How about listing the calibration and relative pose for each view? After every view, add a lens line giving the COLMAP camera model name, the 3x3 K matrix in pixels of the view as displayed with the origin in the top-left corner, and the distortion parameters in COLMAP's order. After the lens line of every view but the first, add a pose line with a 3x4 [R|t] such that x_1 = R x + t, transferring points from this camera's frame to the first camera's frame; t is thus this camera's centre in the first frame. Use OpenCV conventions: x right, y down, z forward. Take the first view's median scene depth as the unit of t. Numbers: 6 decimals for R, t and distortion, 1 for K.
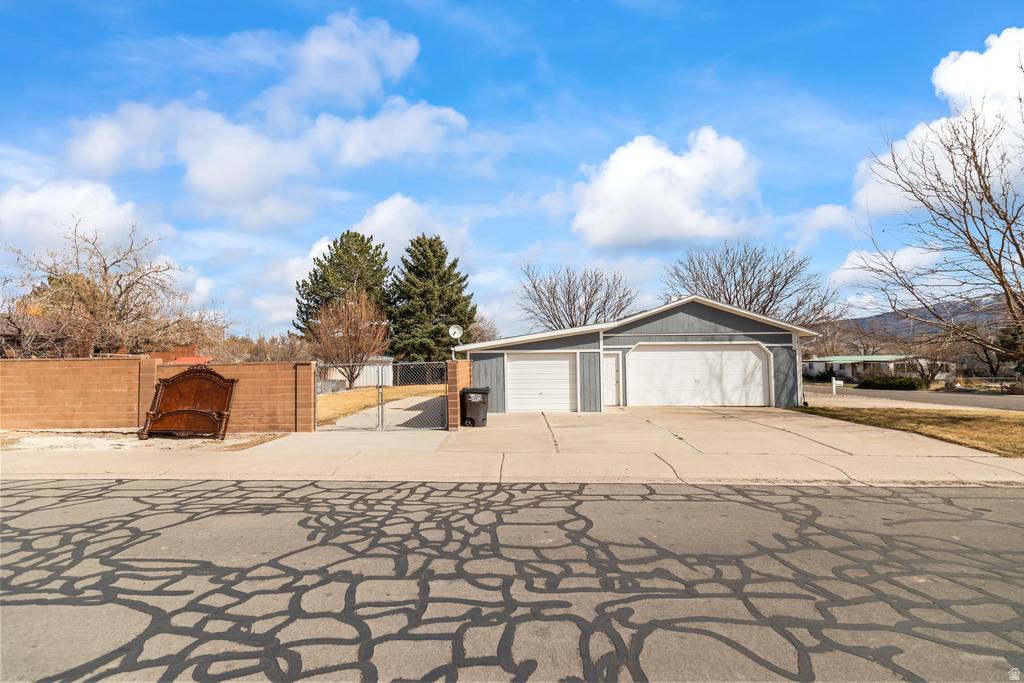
lens RADIAL K [[470.2, 0, 512.0], [0, 470.2, 342.2], [0, 0, 1]] dist [-0.000861, -0.000387]
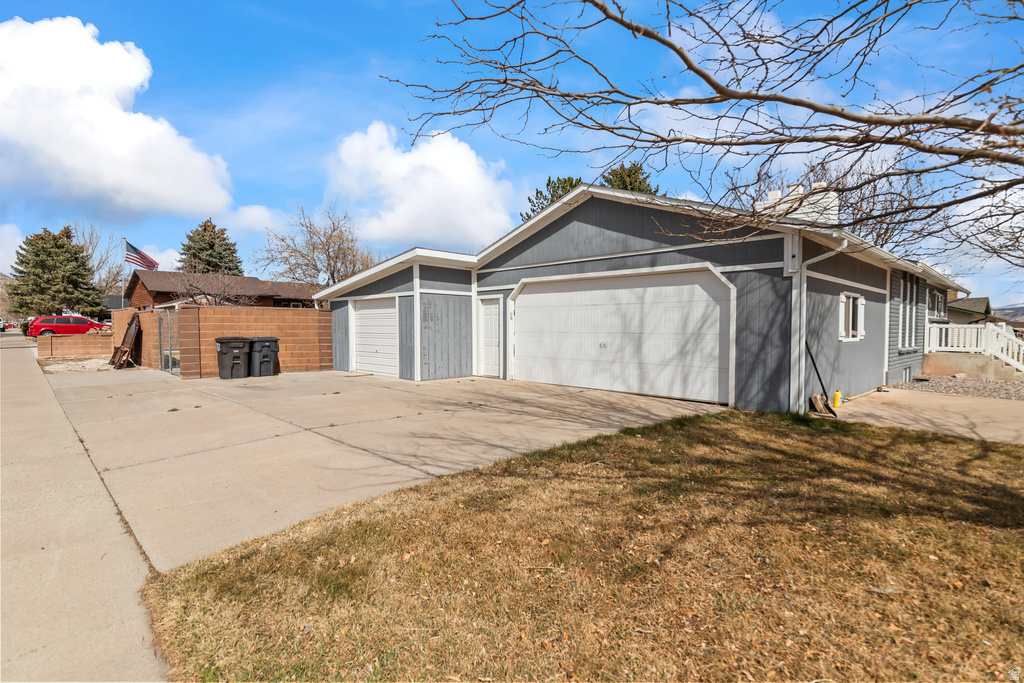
lens RADIAL K [[526.2, 0, 511.7], [0, 526.2, 340.9], [0, 0, 1]] dist [-0.003695, -0.000274]
pose [[0.689066, 0.027455, -0.724178, 0.765635], [0.021054, 0.998102, 0.057874, 0.040785], [0.724393, -0.055126, 0.687180, 0.508592]]
